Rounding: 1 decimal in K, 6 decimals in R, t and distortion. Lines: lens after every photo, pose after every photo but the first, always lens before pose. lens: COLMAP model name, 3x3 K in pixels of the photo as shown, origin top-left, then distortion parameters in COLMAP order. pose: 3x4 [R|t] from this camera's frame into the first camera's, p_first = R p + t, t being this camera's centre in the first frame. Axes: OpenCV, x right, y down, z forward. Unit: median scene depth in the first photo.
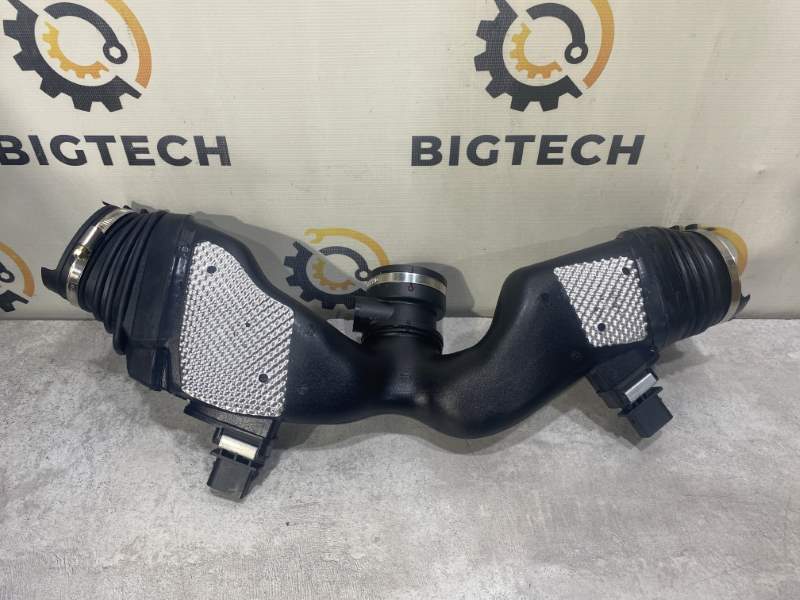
lens RADIAL K [[593.1, 0, 405.5], [0, 593.1, 300.3], [0, 0, 1]] dist [-0.004169, -0.009382]
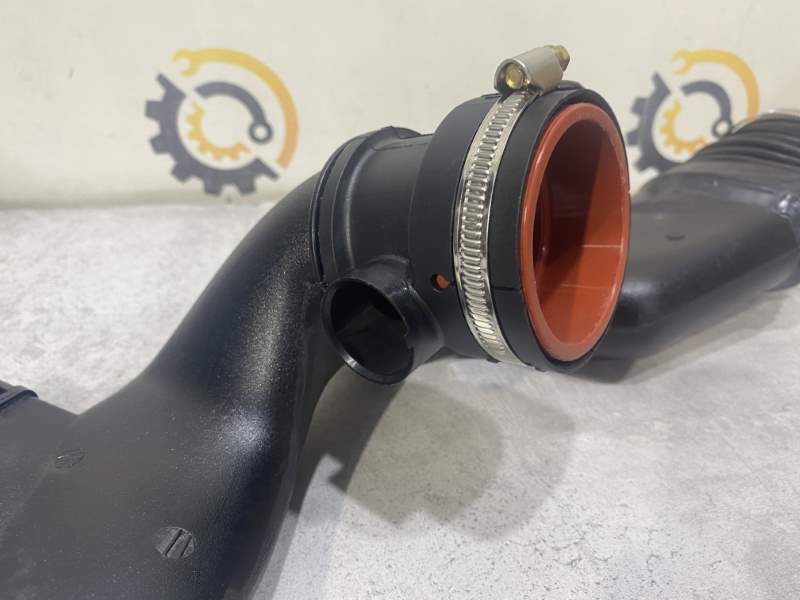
lens RADIAL K [[609.6, 0, 400.0], [0, 609.6, 300.0], [0, 0, 1]] dist [-0.015453, -0.004464]
pose [[0.994452, -0.036369, 0.098700, 0.021580], [0.054856, 0.979935, -0.191621, 0.380608], [-0.089751, 0.195973, 0.976493, 0.378259]]
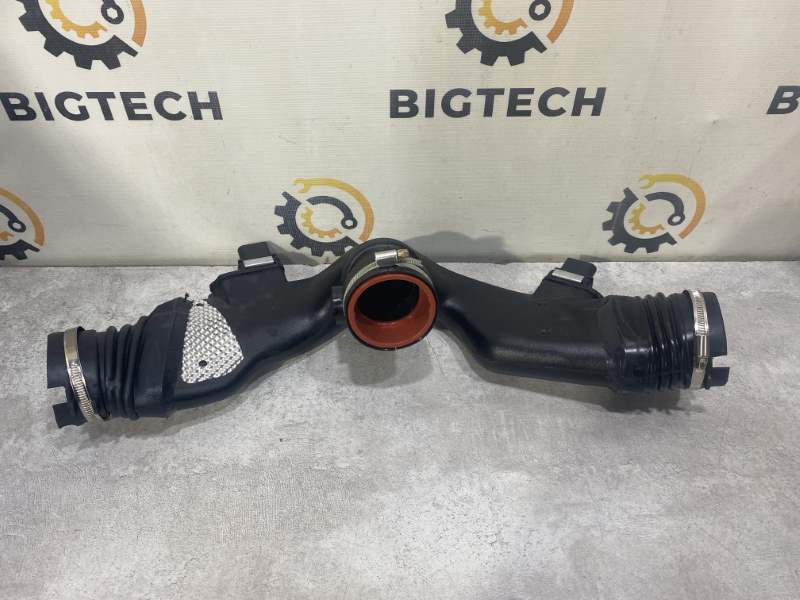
lens RADIAL K [[593.1, 0, 405.5], [0, 593.1, 300.3], [0, 0, 1]] dist [-0.004169, -0.009382]
pose [[0.999968, -0.008021, 0.000202, 0.038233], [0.007992, 0.997976, 0.063084, 0.038974], [-0.000707, -0.063081, 0.998008, -0.106161]]
